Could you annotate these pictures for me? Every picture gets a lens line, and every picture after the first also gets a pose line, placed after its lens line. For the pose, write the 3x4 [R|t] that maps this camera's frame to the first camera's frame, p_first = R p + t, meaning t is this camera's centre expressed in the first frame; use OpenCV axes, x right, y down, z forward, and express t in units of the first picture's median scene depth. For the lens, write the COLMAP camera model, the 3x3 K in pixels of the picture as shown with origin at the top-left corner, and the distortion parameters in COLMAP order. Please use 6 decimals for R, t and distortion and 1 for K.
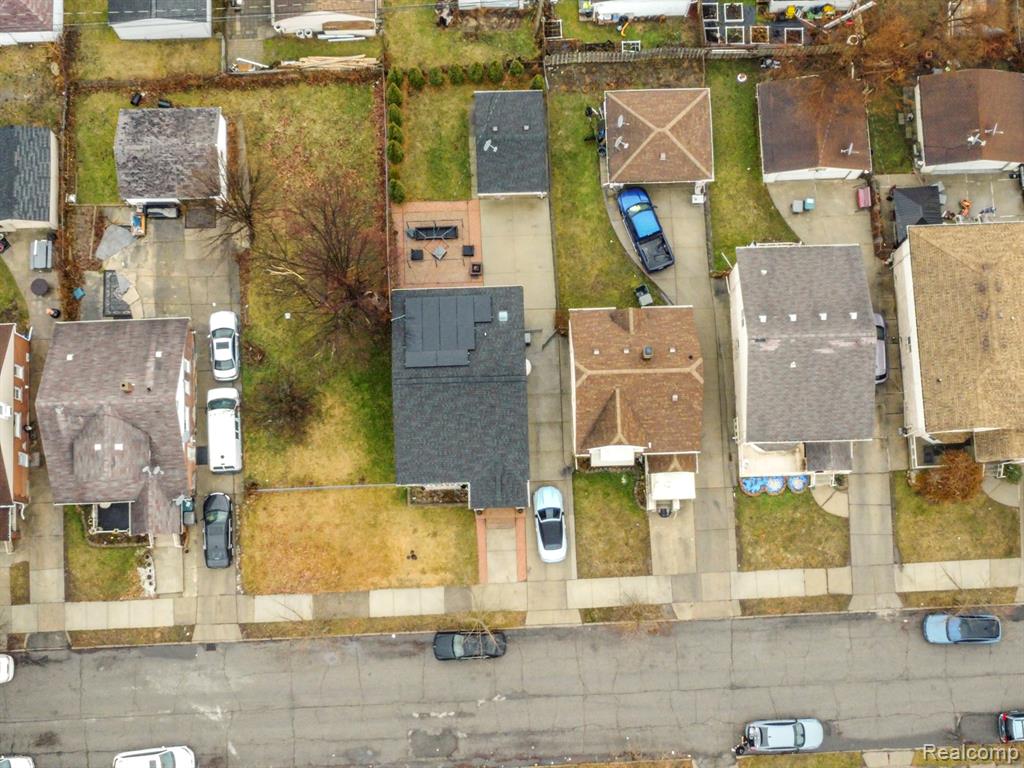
lens RADIAL K [[1482.3, 0, 514.4], [0, 1482.3, 385.0], [0, 0, 1]] dist [-0.031784, 0.079022]
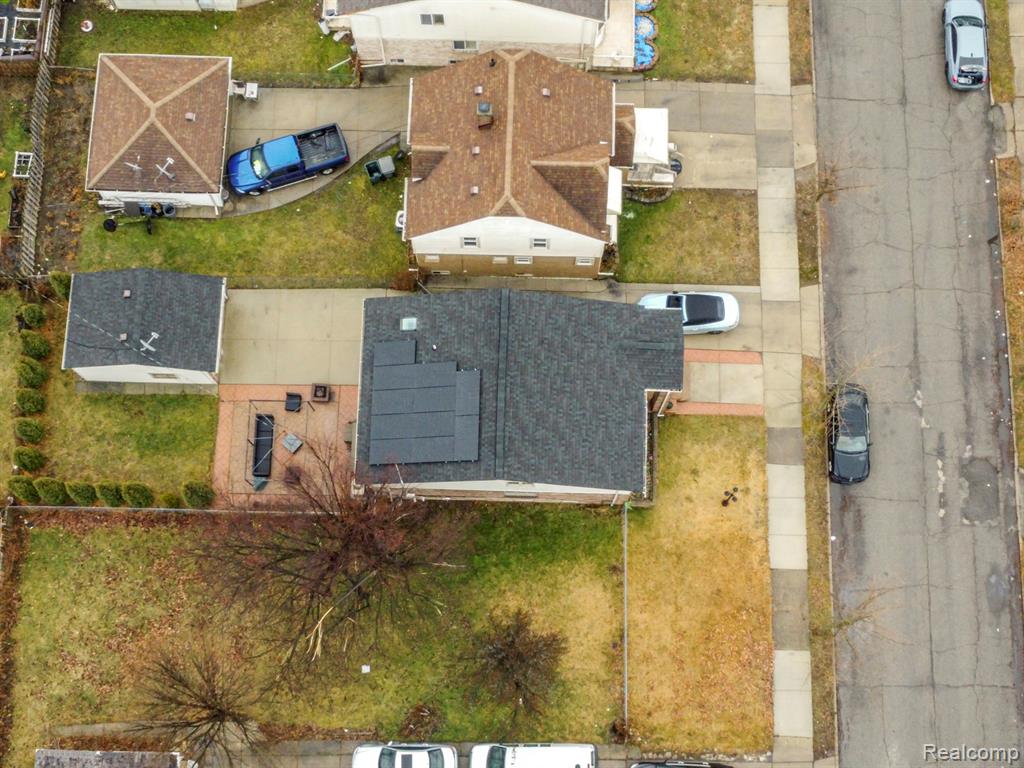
lens RADIAL K [[1482.3, 0, 514.4], [0, 1482.3, 385.0], [0, 0, 1]] dist [-0.031784, 0.079022]
pose [[0.059989, -0.971519, 0.229244, -0.181741], [0.987825, 0.090803, 0.126319, -0.078535], [-0.143537, 0.218875, 0.965138, 0.316769]]
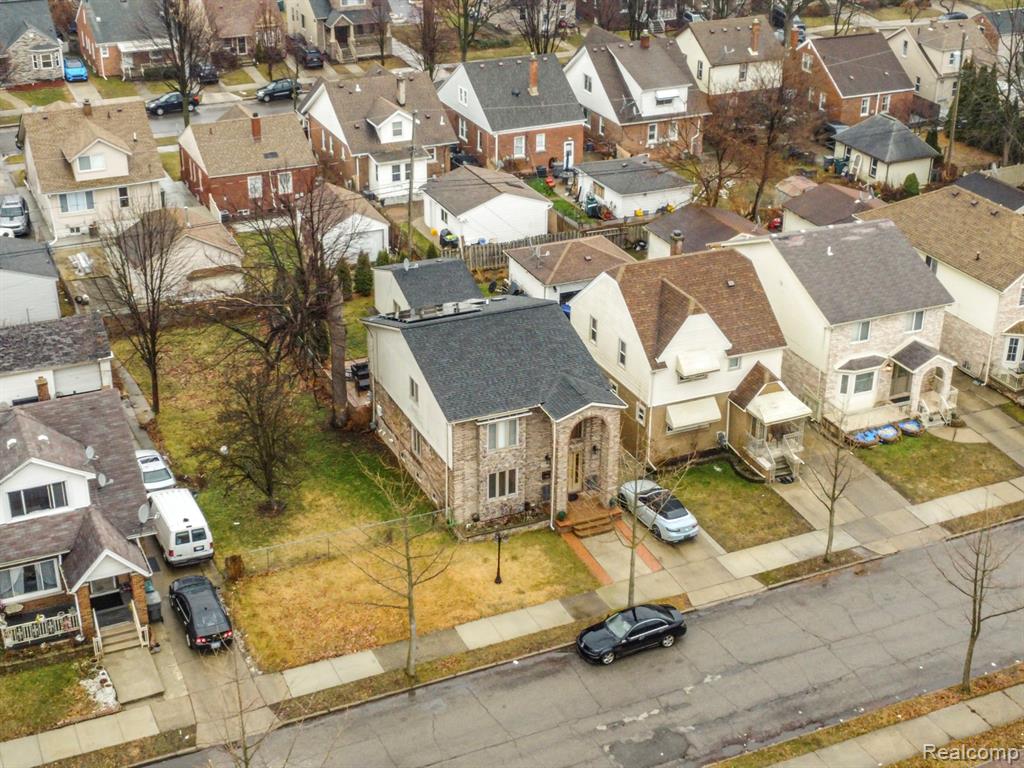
lens RADIAL K [[1482.3, 0, 514.4], [0, 1482.3, 385.0], [0, 0, 1]] dist [-0.031784, 0.079022]
pose [[0.924425, -0.164865, 0.343886, -0.277126], [0.376484, 0.538303, -0.753982, 0.576221], [-0.060810, 0.826468, 0.559690, 0.550201]]
